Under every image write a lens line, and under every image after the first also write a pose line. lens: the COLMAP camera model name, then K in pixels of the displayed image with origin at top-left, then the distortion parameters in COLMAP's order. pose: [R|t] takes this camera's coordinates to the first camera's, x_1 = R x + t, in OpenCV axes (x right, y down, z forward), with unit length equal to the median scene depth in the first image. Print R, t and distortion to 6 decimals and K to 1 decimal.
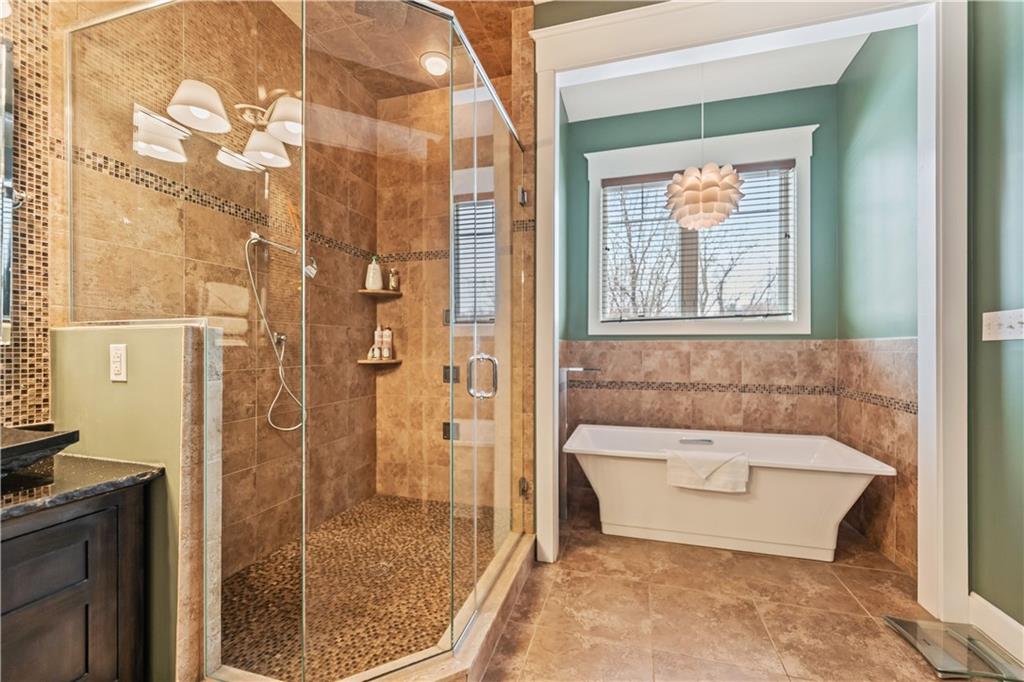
lens RADIAL K [[409.1, 0, 512.0], [0, 409.1, 341.0], [0, 0, 1]] dist [-0.000164, -0.000048]
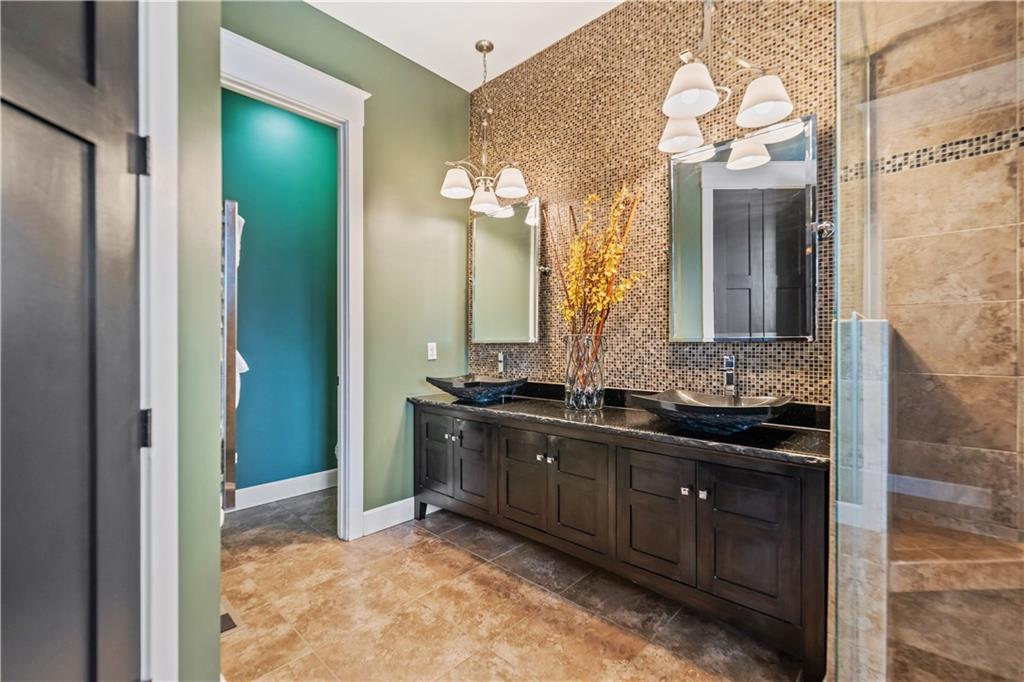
lens RADIAL K [[443.2, 0, 512.0], [0, 443.2, 341.0], [0, 0, 1]] dist [-0.000112, -0.000029]
pose [[-0.457428, -0.003347, -0.889240, 0.380621], [0.016575, 0.999787, -0.012290, 0.007364], [0.889092, -0.020361, -0.457275, 0.578902]]
